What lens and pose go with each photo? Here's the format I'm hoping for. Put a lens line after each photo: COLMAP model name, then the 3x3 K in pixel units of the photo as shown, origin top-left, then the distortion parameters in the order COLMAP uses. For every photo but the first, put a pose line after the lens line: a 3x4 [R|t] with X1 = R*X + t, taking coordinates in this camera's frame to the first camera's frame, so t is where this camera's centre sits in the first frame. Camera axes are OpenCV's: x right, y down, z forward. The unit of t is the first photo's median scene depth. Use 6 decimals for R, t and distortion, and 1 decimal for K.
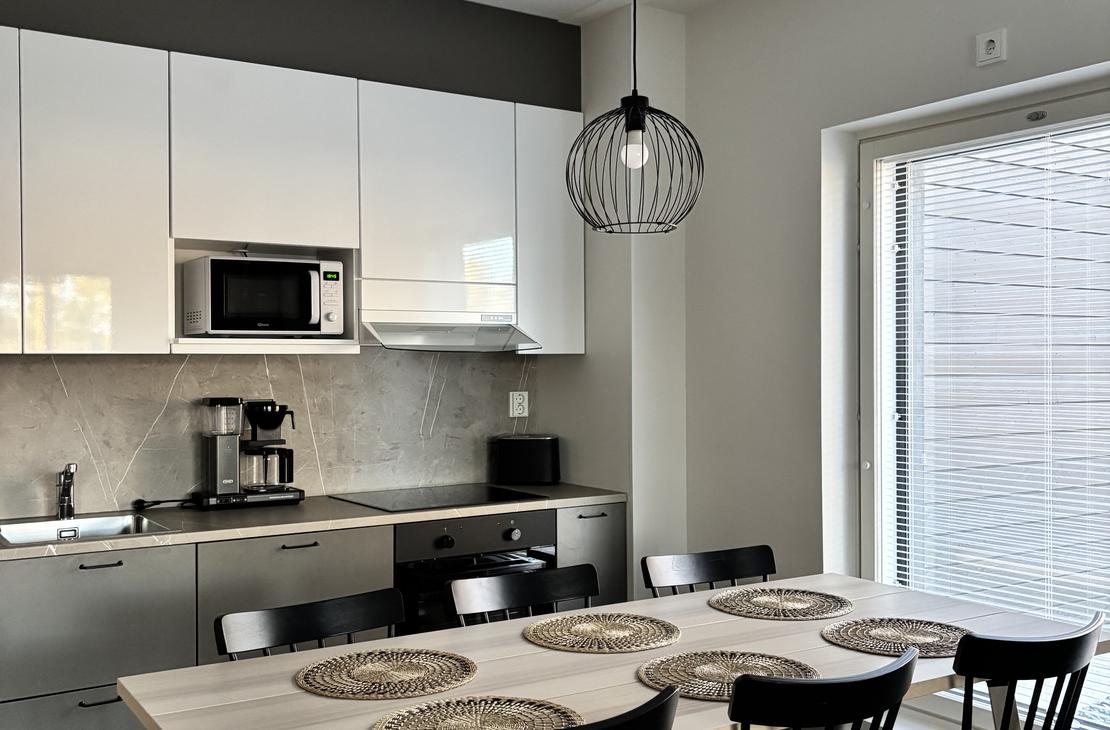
lens RADIAL K [[1116.0, 0, 568.6], [0, 1116.0, 358.5], [0, 0, 1]] dist [0.125202, -0.313254]
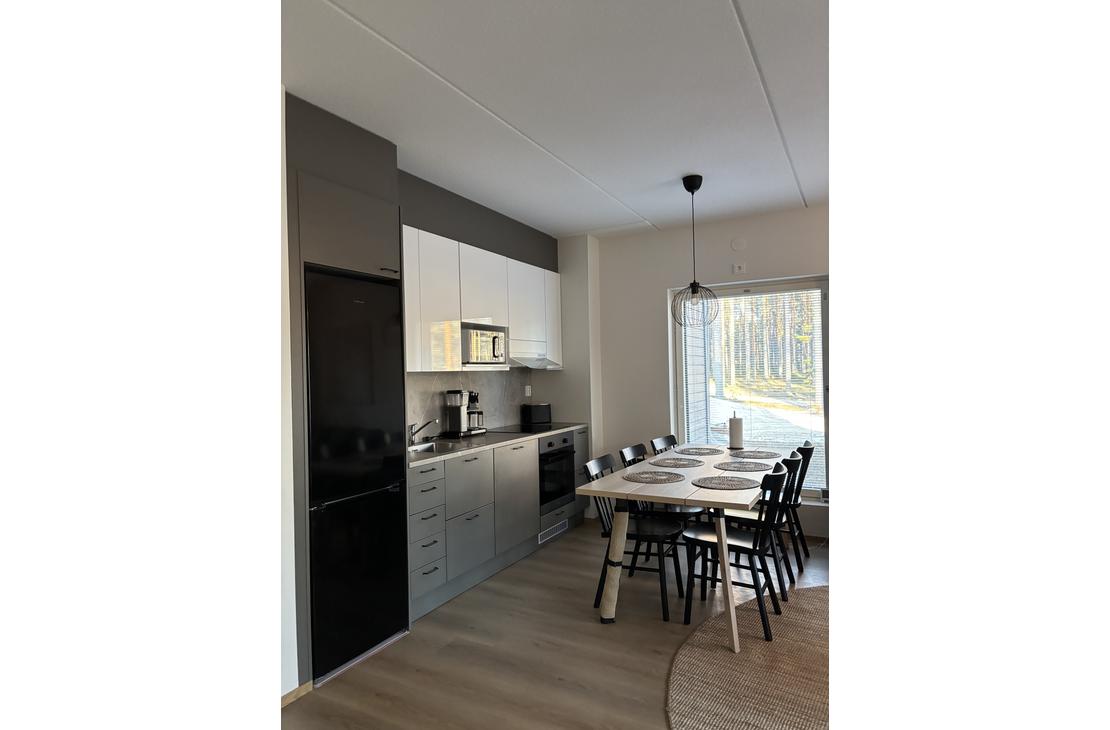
lens RADIAL K [[548.5, 0, 555.0], [0, 548.5, 365.0], [0, 0, 1]] dist [-0.000350, -0.000100]
pose [[0.889219, -0.011443, 0.457339, -0.640994], [0.018871, 0.999754, -0.011676, -0.000085], [-0.457093, 0.019013, 0.889216, -0.095146]]
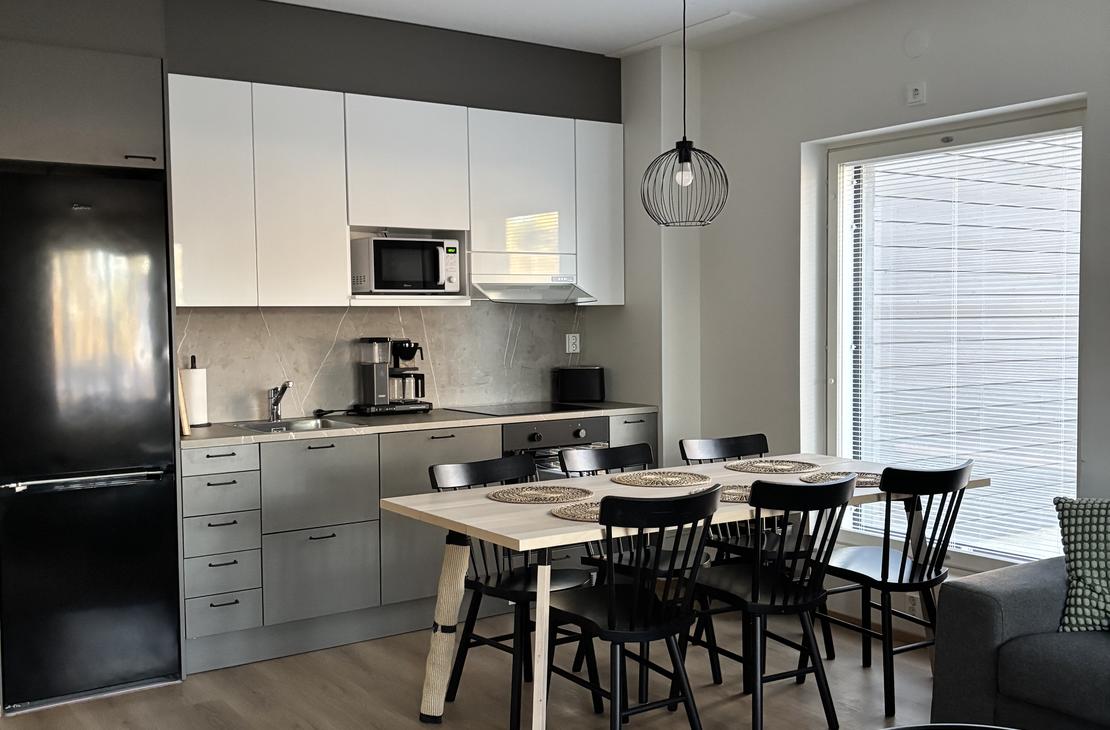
lens RADIAL K [[1126.2, 0, 555.0], [0, 1126.2, 365.0], [0, 0, 1]] dist [0.197644, -0.479004]
pose [[0.999909, -0.007909, 0.010972, -0.097263], [0.007404, 0.998947, 0.045288, 0.006750], [-0.011319, -0.045203, 0.998914, -0.418164]]
